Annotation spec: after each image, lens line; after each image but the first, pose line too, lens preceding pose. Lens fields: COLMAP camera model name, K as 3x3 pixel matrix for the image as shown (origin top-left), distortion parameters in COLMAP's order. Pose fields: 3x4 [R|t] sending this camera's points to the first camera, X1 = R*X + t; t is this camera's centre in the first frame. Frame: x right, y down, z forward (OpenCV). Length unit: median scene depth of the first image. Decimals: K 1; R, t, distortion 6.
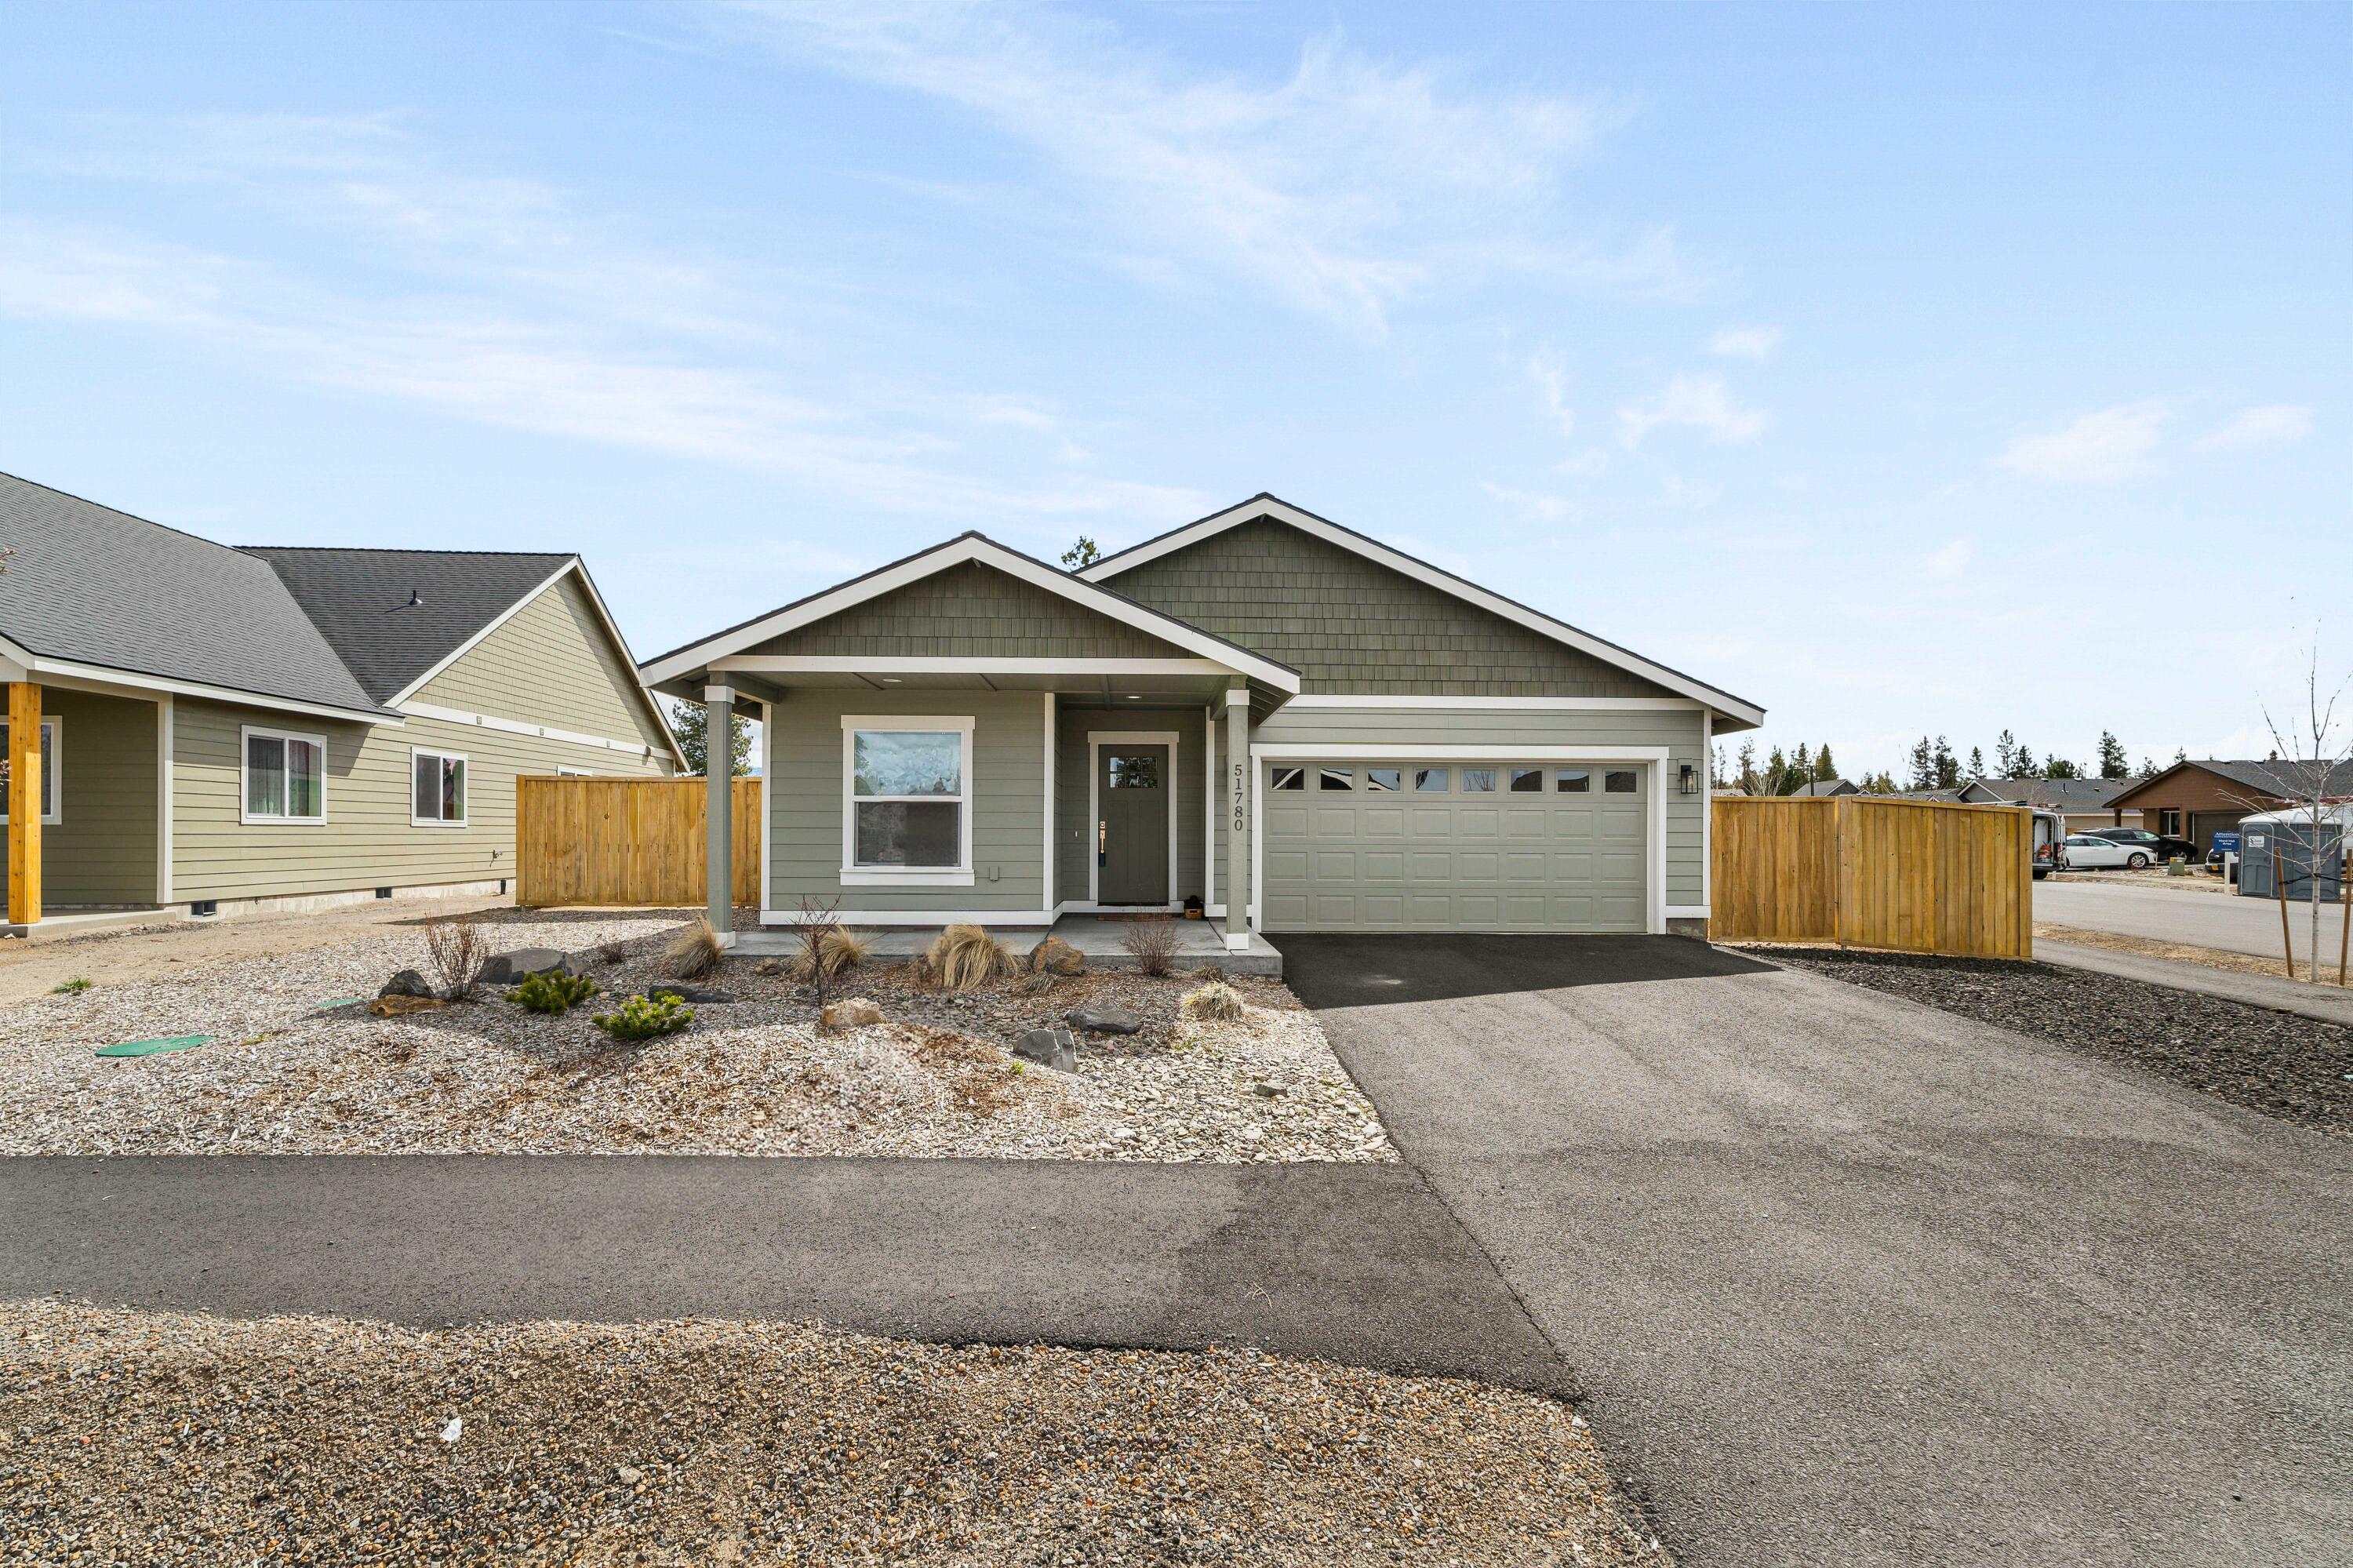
lens RADIAL K [[1075.7, 0, 1178.3], [0, 1075.7, 832.4], [0, 0, 1]] dist [-0.010007, 0.000323]
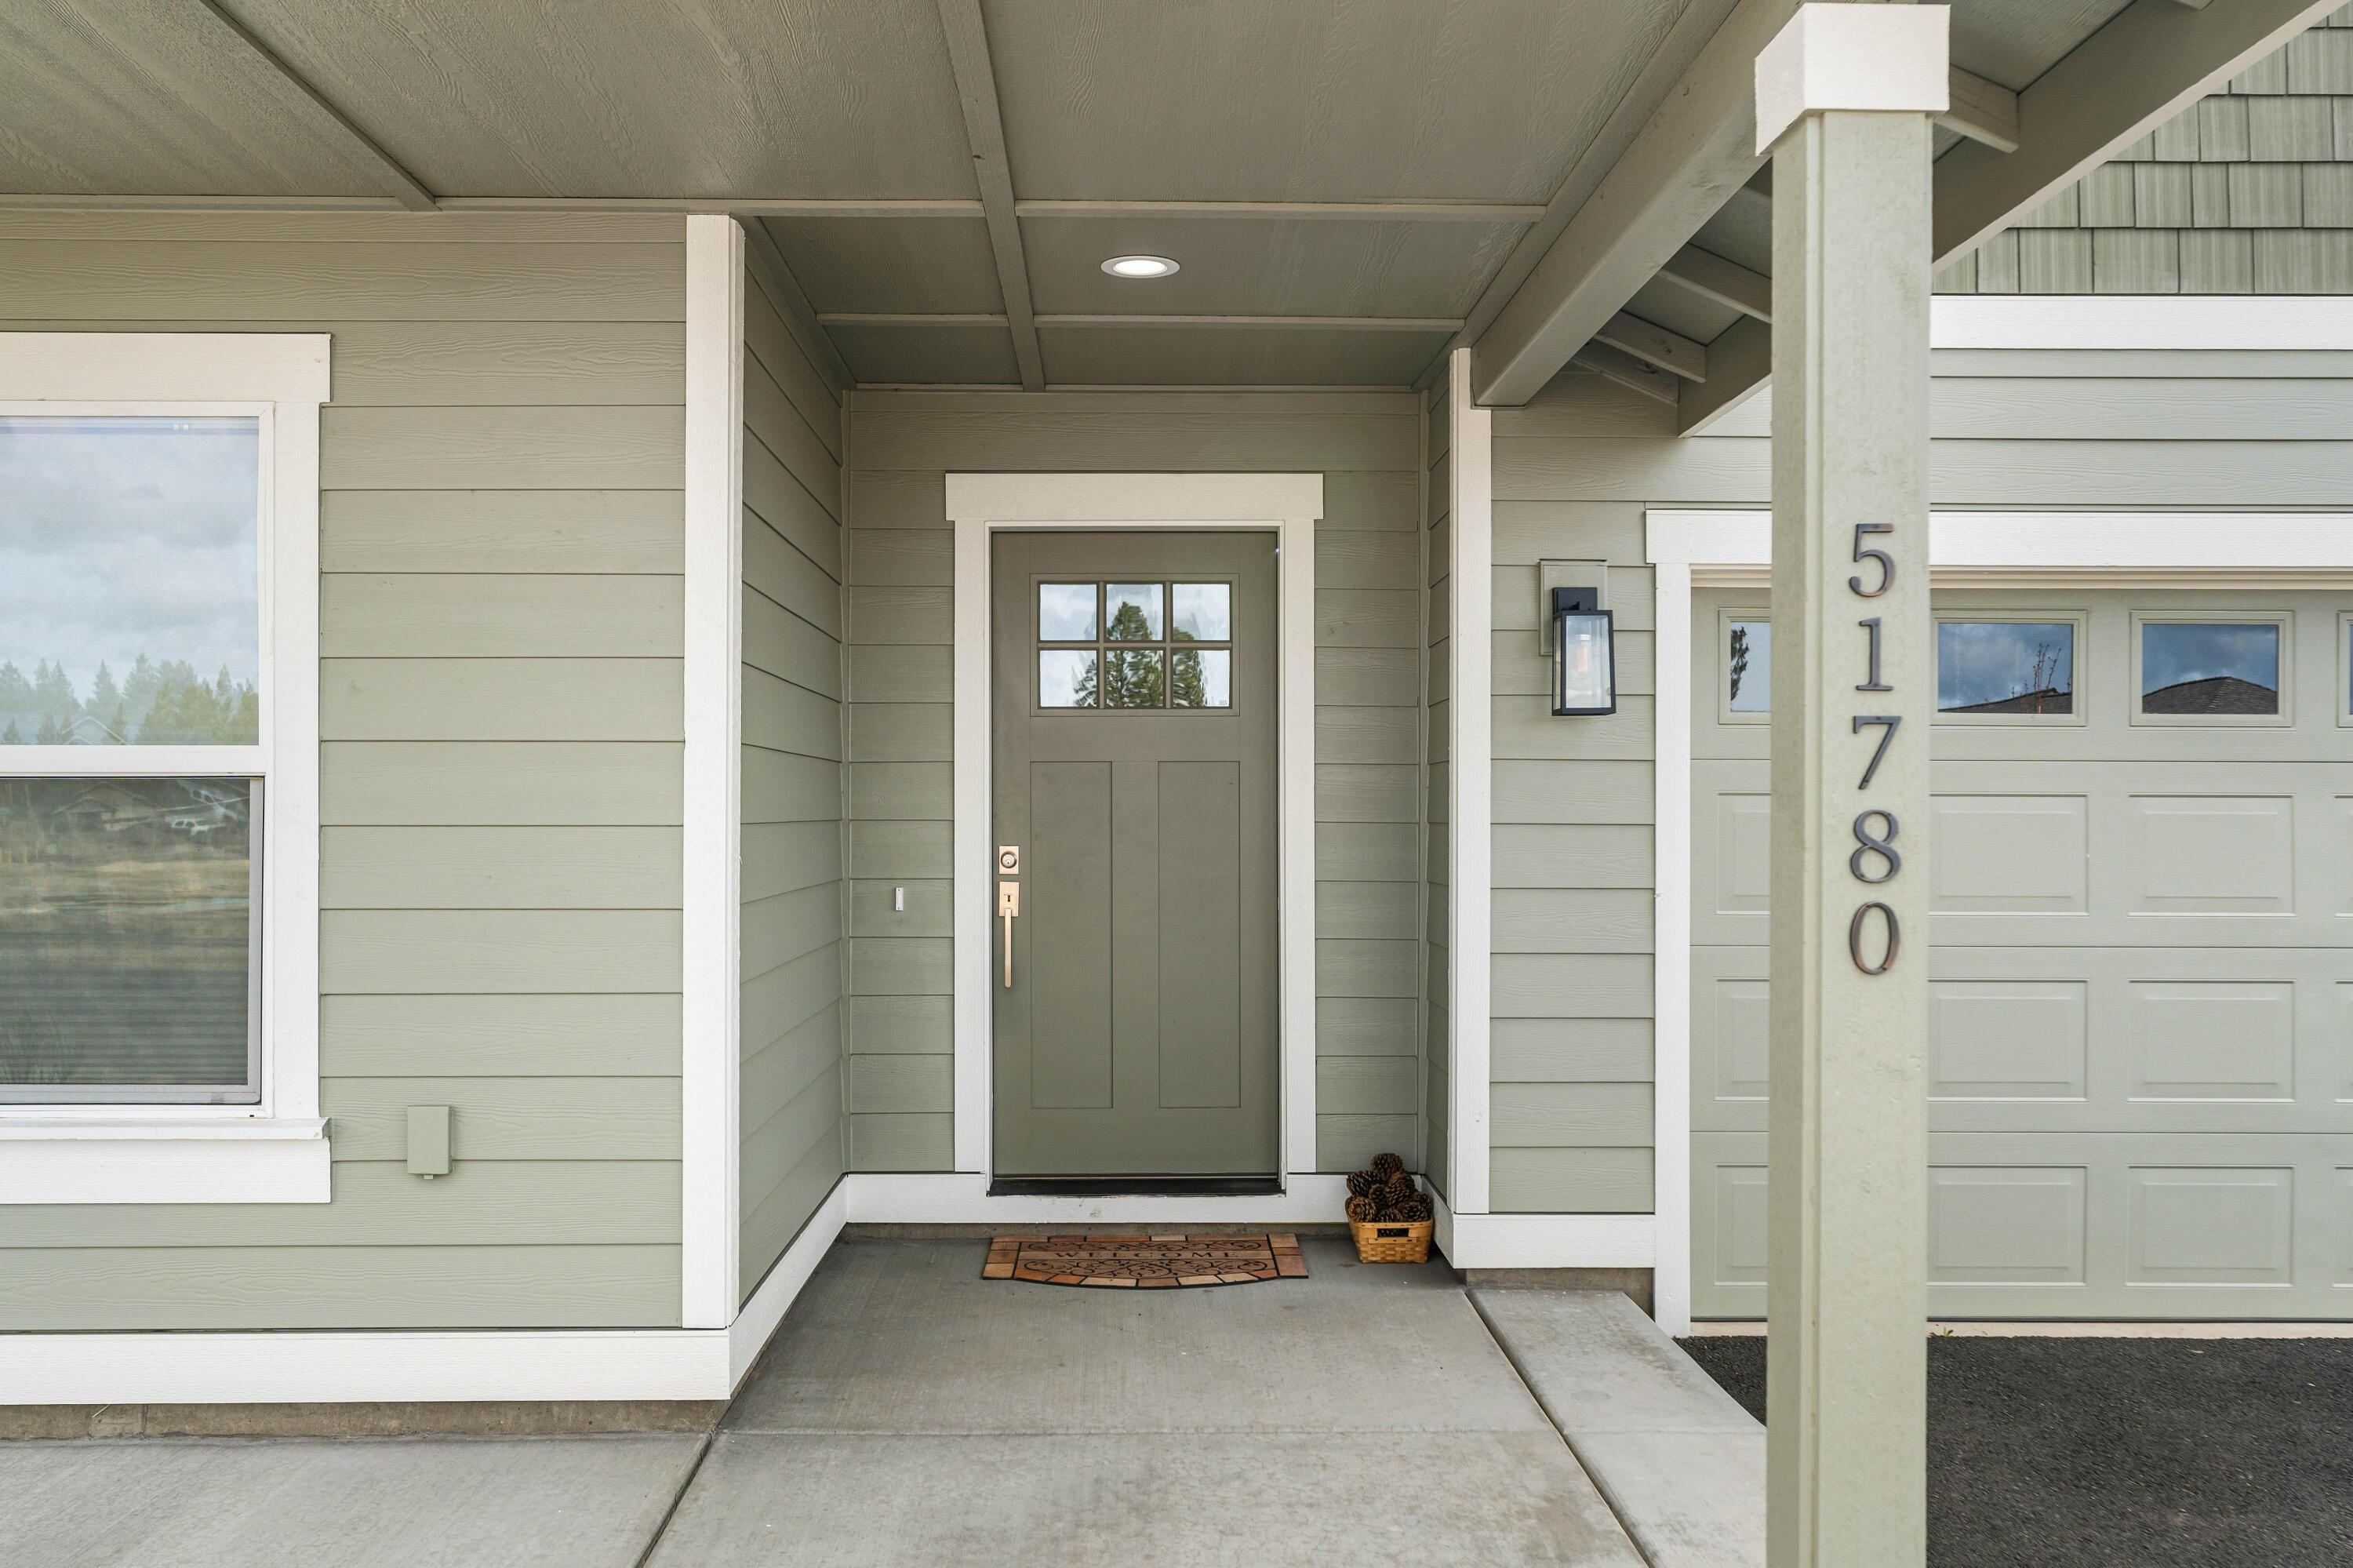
lens RADIAL K [[2113.3, 0, 1173.1], [0, 2113.3, 789.6], [0, 0, 1]] dist [-0.000806, -0.000853]
pose [[0.999763, -0.001713, -0.021705, -0.023885], [0.001638, 0.999993, -0.003491, -0.021357], [0.021710, 0.003455, 0.999758, 0.542821]]
